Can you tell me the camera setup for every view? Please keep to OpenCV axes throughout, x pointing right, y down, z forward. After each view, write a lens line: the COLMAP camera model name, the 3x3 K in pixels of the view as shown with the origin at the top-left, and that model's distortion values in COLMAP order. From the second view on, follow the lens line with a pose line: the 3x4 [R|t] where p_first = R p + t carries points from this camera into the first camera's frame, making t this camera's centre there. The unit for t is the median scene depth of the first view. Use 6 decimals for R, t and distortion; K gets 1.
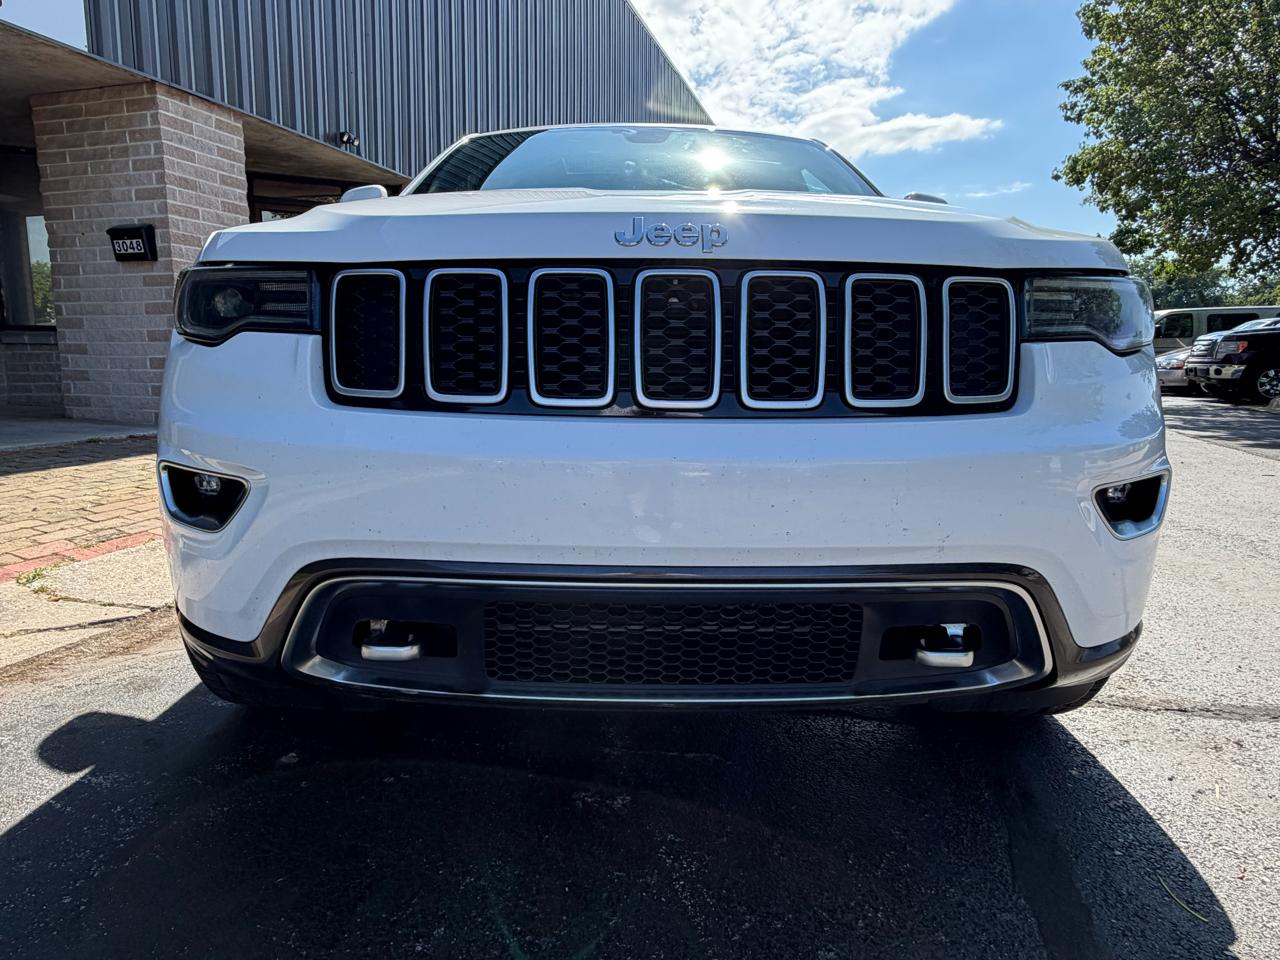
lens RADIAL K [[775.6, 0, 635.1], [0, 775.6, 518.5], [0, 0, 1]] dist [0.007250, 0.001631]
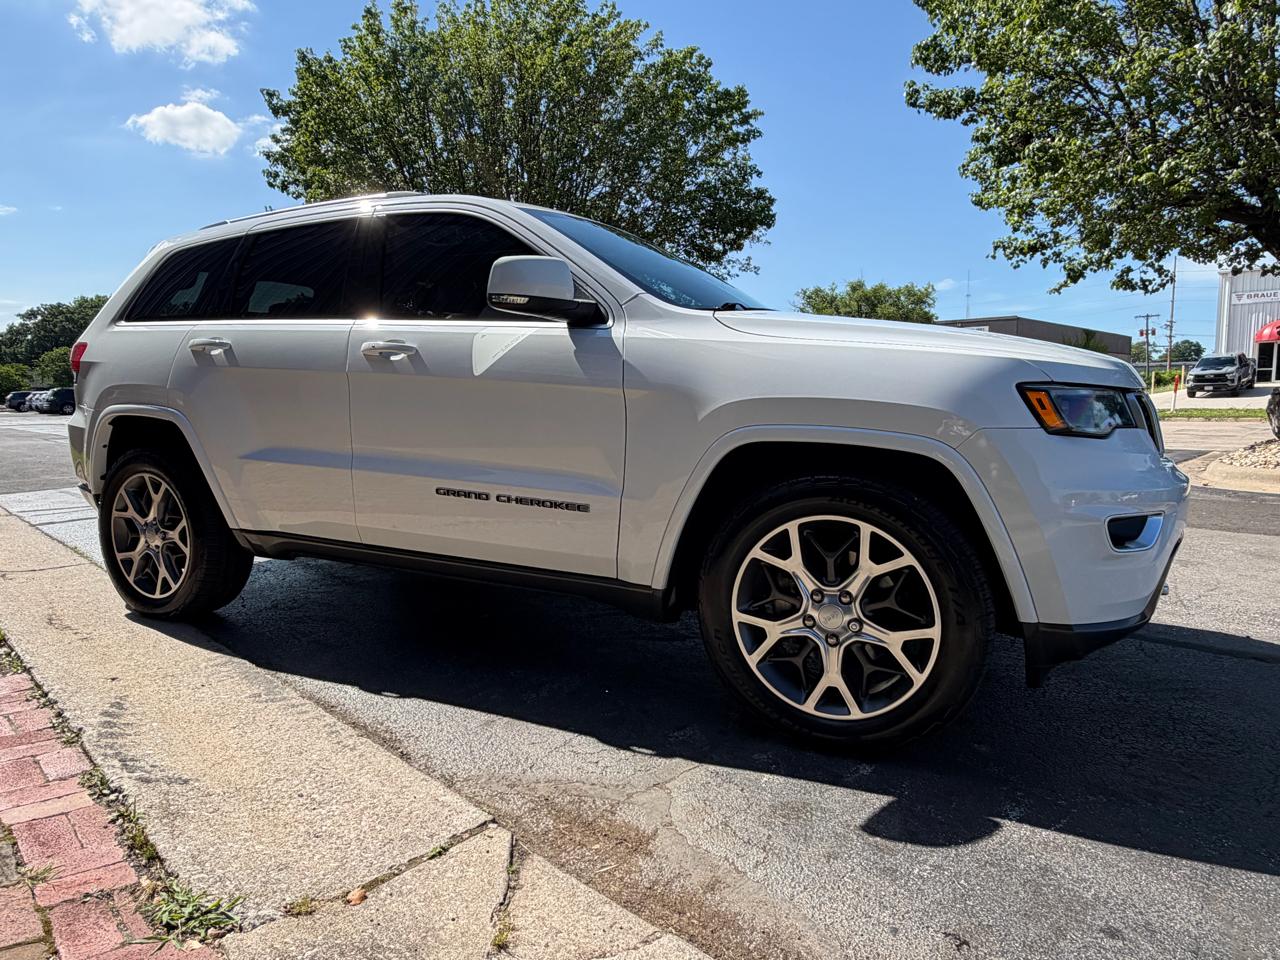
lens RADIAL K [[798.9, 0, 638.1], [0, 798.9, 481.8], [0, 0, 1]] dist [-0.002962, 0.002599]
pose [[0.465146, -0.118399, 0.877281, -1.154192], [0.201849, 0.979095, 0.025117, -0.173969], [-0.861914, 0.165395, 0.479320, 0.496288]]
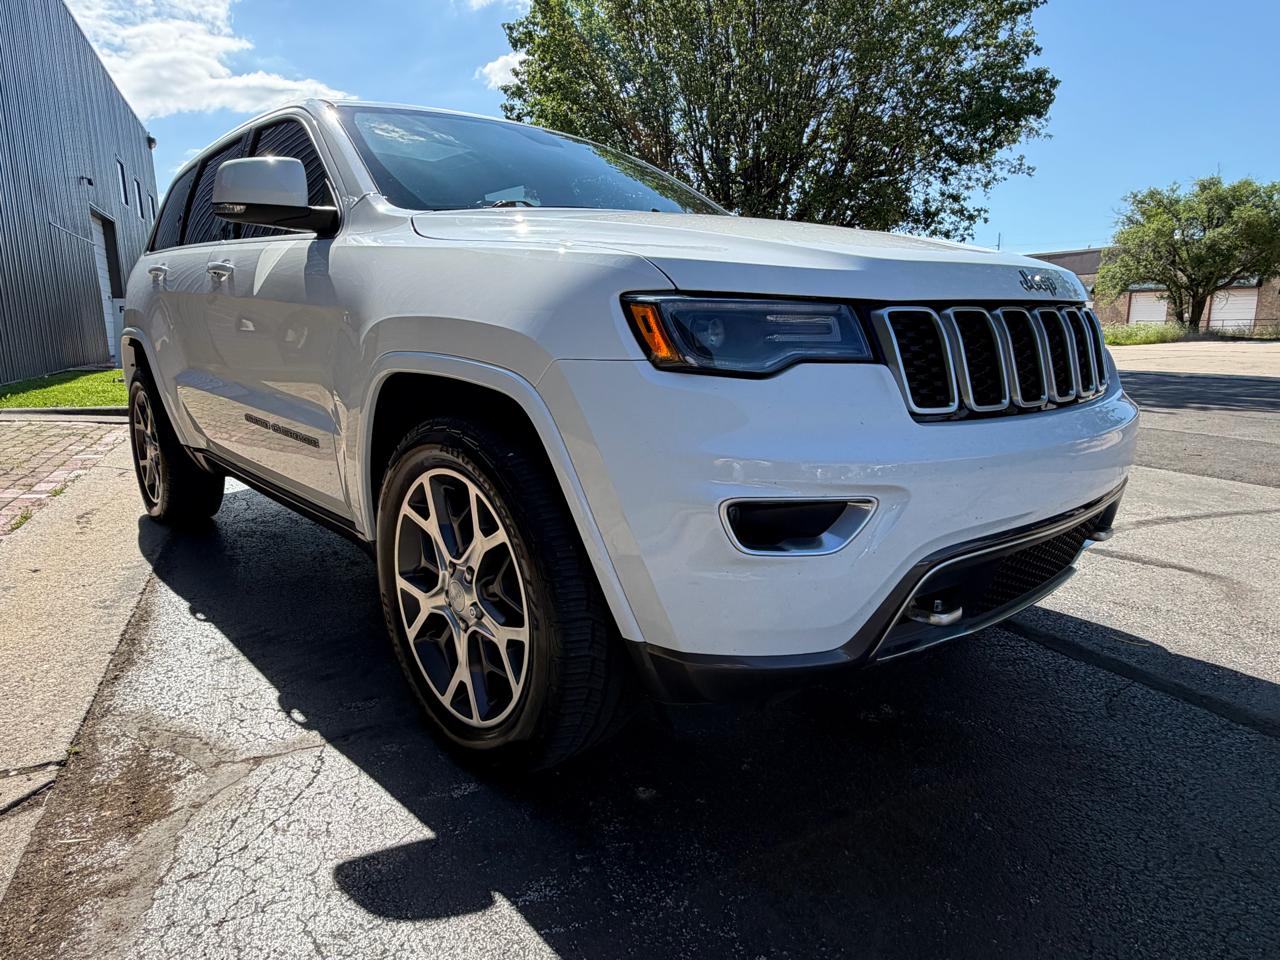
lens RADIAL K [[798.9, 0, 630.8], [0, 798.9, 482.5], [0, 0, 1]] dist [-0.002962, 0.002599]
pose [[0.756195, -0.151323, 0.636608, -0.654845], [0.159080, 0.986218, 0.045463, -0.076878], [-0.634714, 0.066892, 0.769846, 0.144753]]
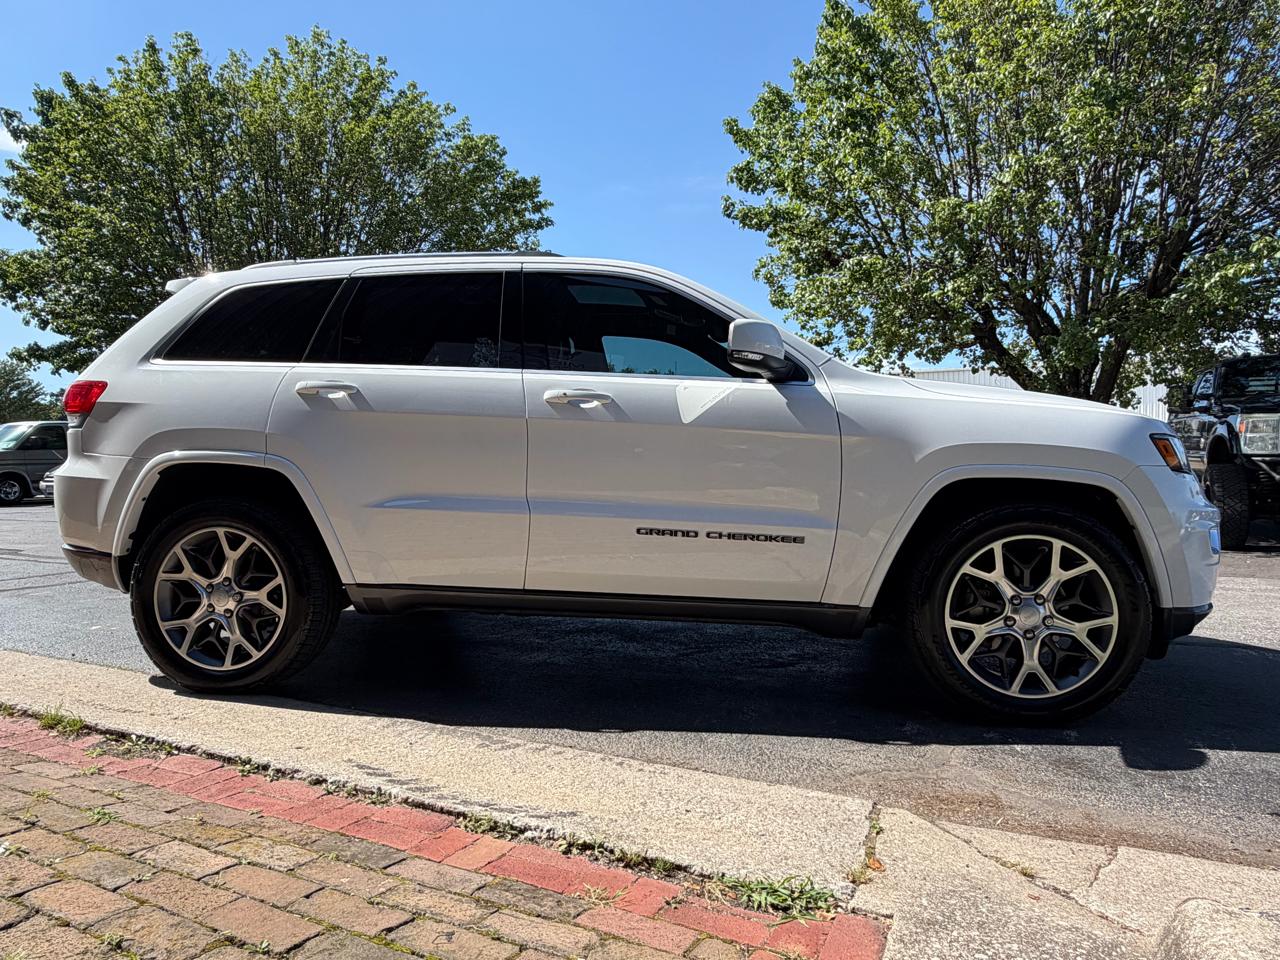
lens RADIAL K [[798.9, 0, 641.3], [0, 798.9, 480.8], [0, 0, 1]] dist [-0.002962, 0.002599]
pose [[0.136862, -0.031319, 0.990095, -1.447699], [0.210994, 0.977486, 0.001754, -0.256893], [-0.967859, 0.208664, 0.140388, 1.045480]]
